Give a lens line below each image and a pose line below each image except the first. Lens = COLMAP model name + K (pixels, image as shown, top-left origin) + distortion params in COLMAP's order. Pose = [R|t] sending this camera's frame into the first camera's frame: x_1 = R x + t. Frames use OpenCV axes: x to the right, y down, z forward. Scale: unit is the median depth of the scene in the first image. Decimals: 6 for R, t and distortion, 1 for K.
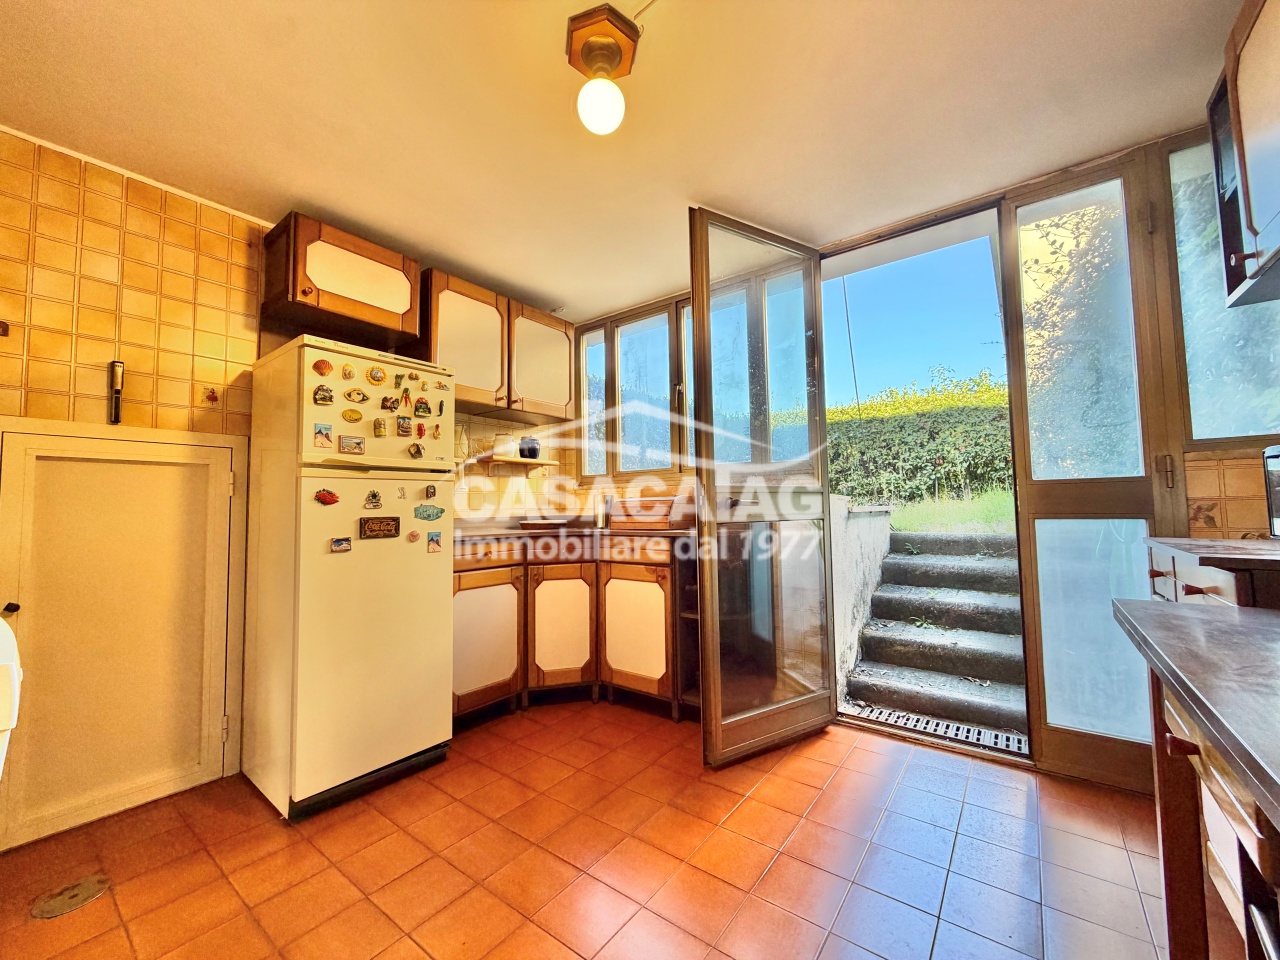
lens RADIAL K [[515.7, 0, 638.1], [0, 515.7, 477.3], [0, 0, 1]] dist [0.002136, 0.000695]
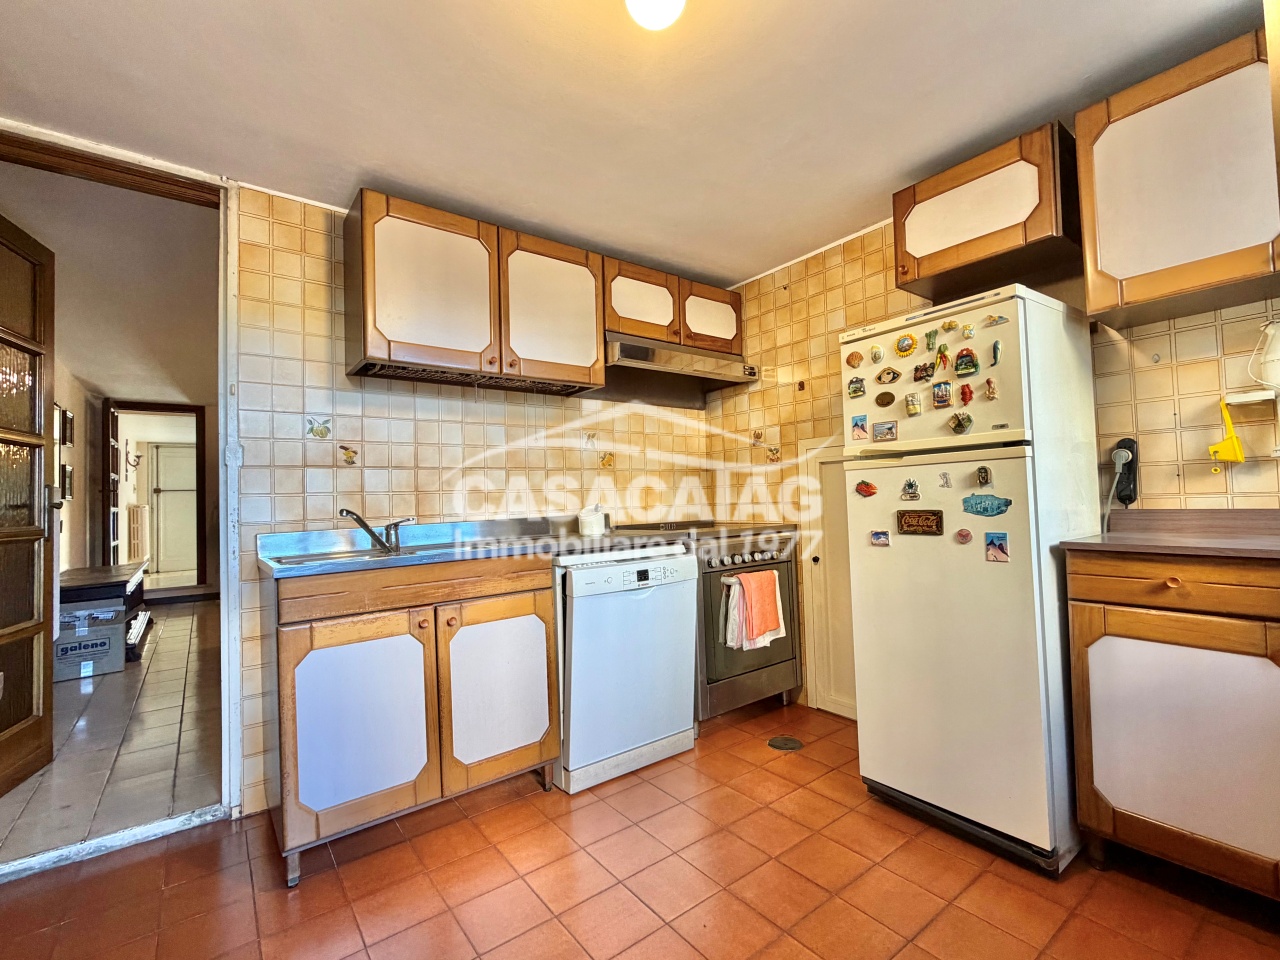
lens RADIAL K [[565.5, 0, 638.7], [0, 565.5, 482.3], [0, 0, 1]] dist [0.002394, 0.000441]
pose [[-0.257587, -0.006219, -0.966235, 0.507322], [0.093450, 0.995131, -0.031318, 0.017297], [0.961725, -0.098362, -0.255752, 0.783254]]
